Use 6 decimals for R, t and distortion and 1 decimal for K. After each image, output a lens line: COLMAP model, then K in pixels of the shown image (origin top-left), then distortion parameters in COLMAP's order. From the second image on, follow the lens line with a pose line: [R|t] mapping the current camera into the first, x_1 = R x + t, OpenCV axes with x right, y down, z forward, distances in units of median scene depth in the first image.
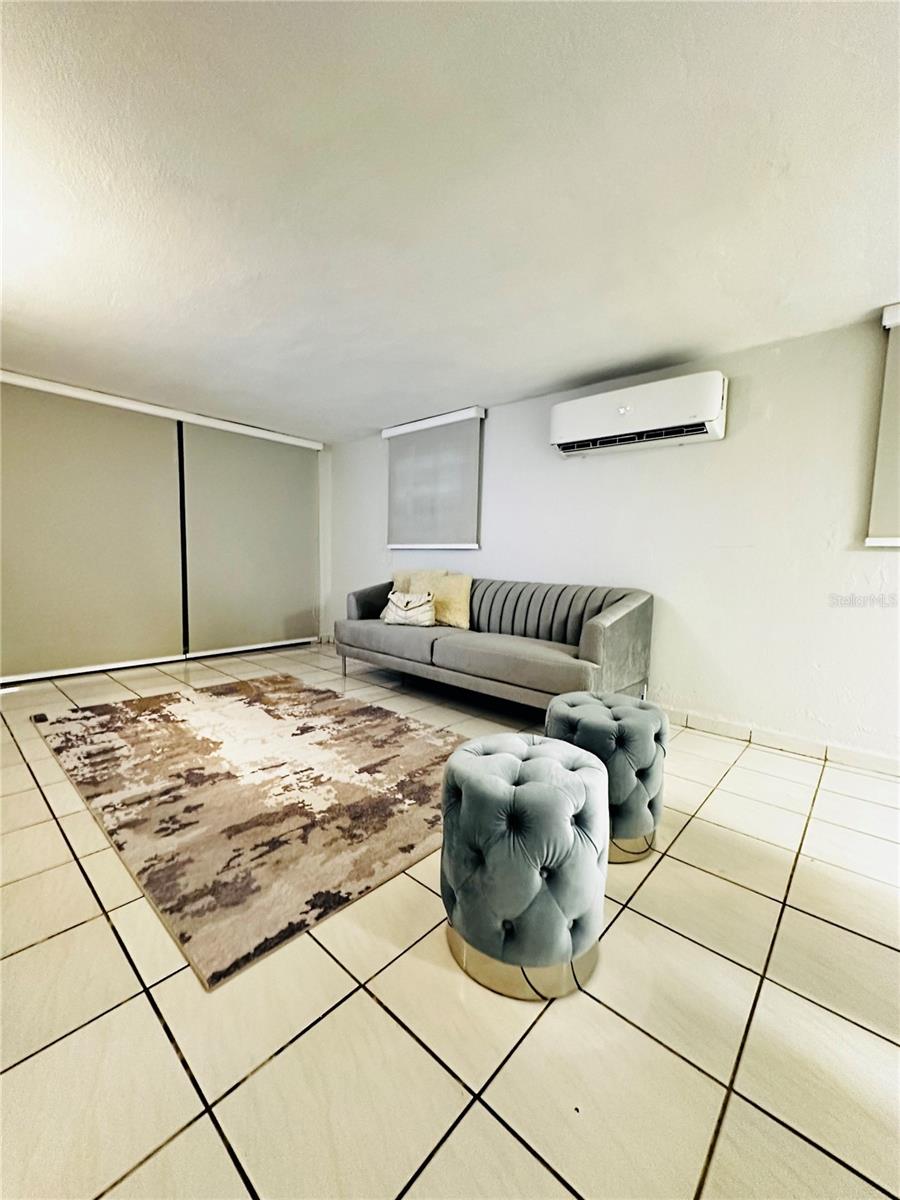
lens RADIAL K [[481.6, 0, 451.5], [0, 481.6, 591.7], [0, 0, 1]] dist [-0.001359, 0.000326]
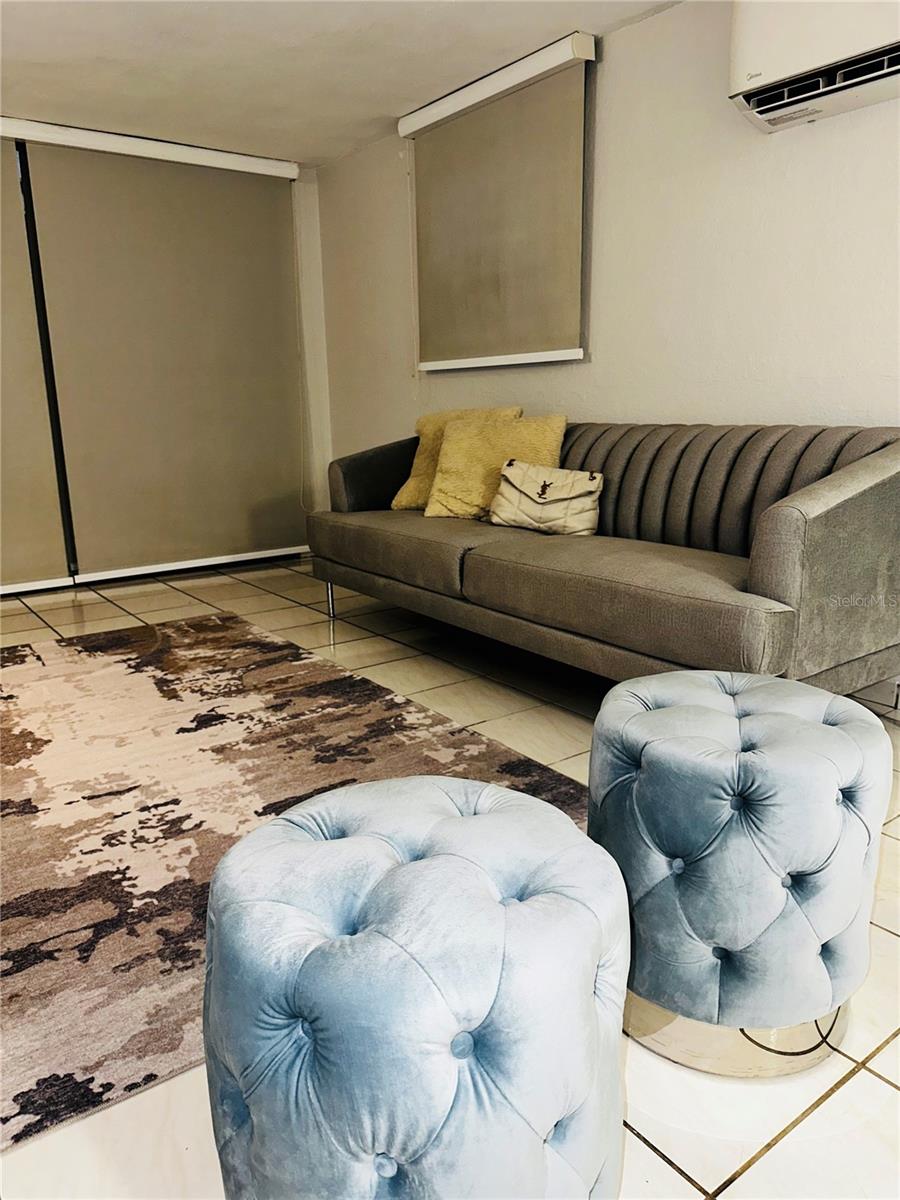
lens RADIAL K [[853.3, 0, 451.9], [0, 853.3, 601.1], [0, 0, 1]] dist [0.025603, -0.039842]
pose [[0.979884, 0.005718, -0.199485, 0.138159], [0.026650, 0.986887, 0.159196, 0.013744], [0.197779, -0.161310, 0.966883, 0.157702]]
